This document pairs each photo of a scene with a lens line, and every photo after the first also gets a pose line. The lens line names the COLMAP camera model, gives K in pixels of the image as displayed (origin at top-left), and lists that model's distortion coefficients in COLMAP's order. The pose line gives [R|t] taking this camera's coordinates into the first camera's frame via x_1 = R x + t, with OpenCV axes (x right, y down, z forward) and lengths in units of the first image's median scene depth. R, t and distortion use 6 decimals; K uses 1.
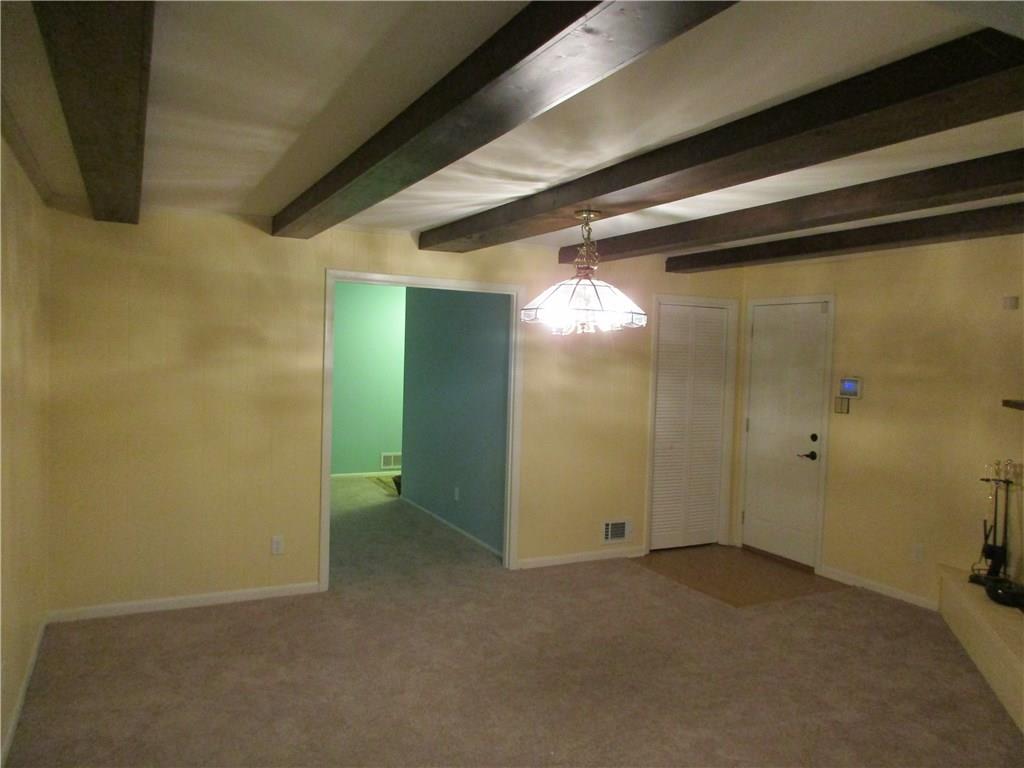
lens RADIAL K [[764.2, 0, 509.4], [0, 764.2, 380.5], [0, 0, 1]] dist [0.000547, 0.000517]
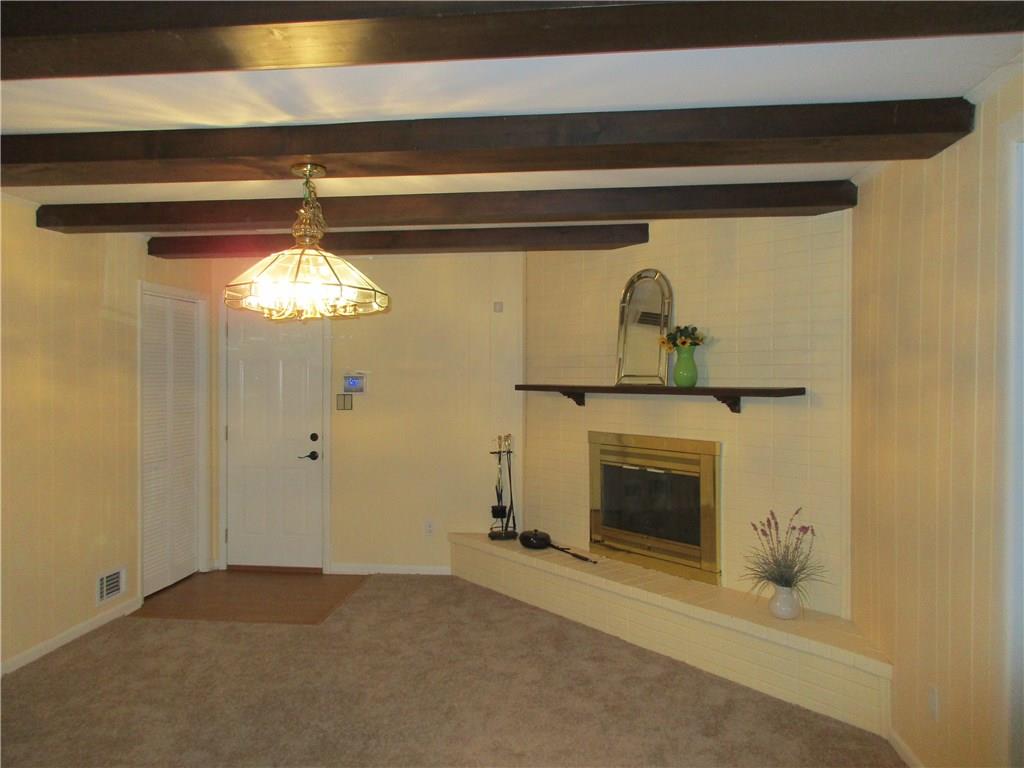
lens RADIAL K [[761.1, 0, 512.3], [0, 761.1, 374.2], [0, 0, 1]] dist [-0.004043, -0.000934]
pose [[0.551114, -0.030373, 0.833877, -0.314879], [0.050270, 0.998731, 0.003154, 0.003724], [-0.832915, 0.040181, 0.551941, 0.272508]]
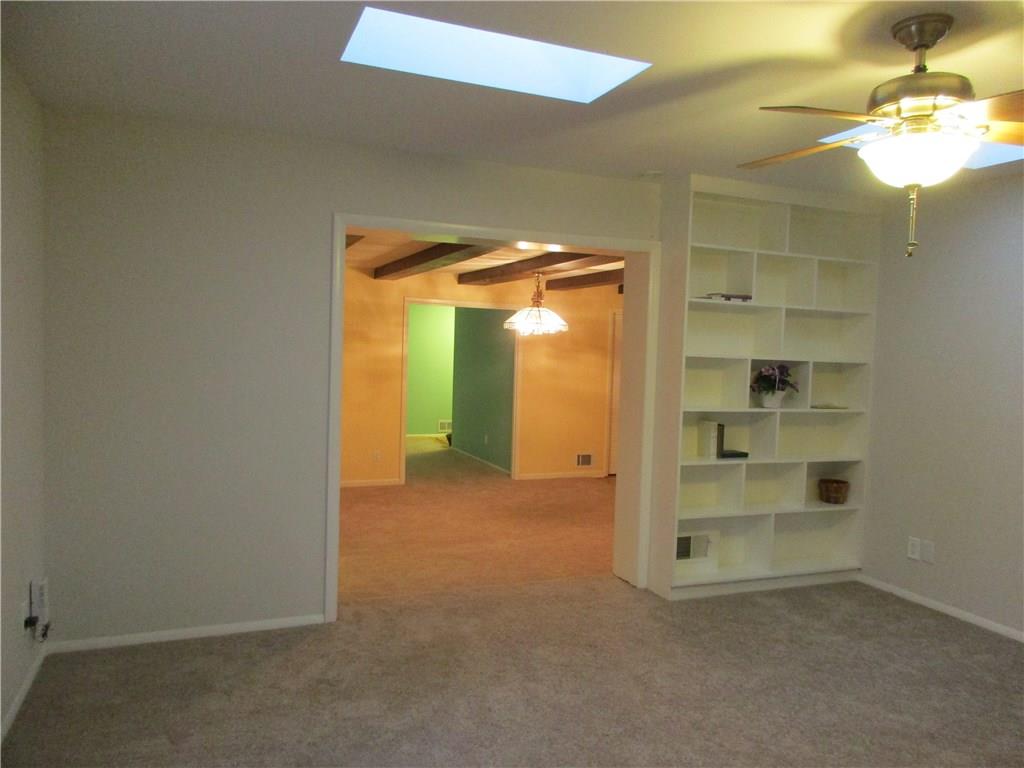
lens RADIAL K [[764.2, 0, 509.4], [0, 764.2, 380.5], [0, 0, 1]] dist [0.000547, 0.000517]
pose [[0.996694, 0.003681, -0.081163, 0.131013], [-0.003394, 0.999987, 0.003677, 0.033569], [0.081175, -0.003389, 0.996694, -0.668383]]
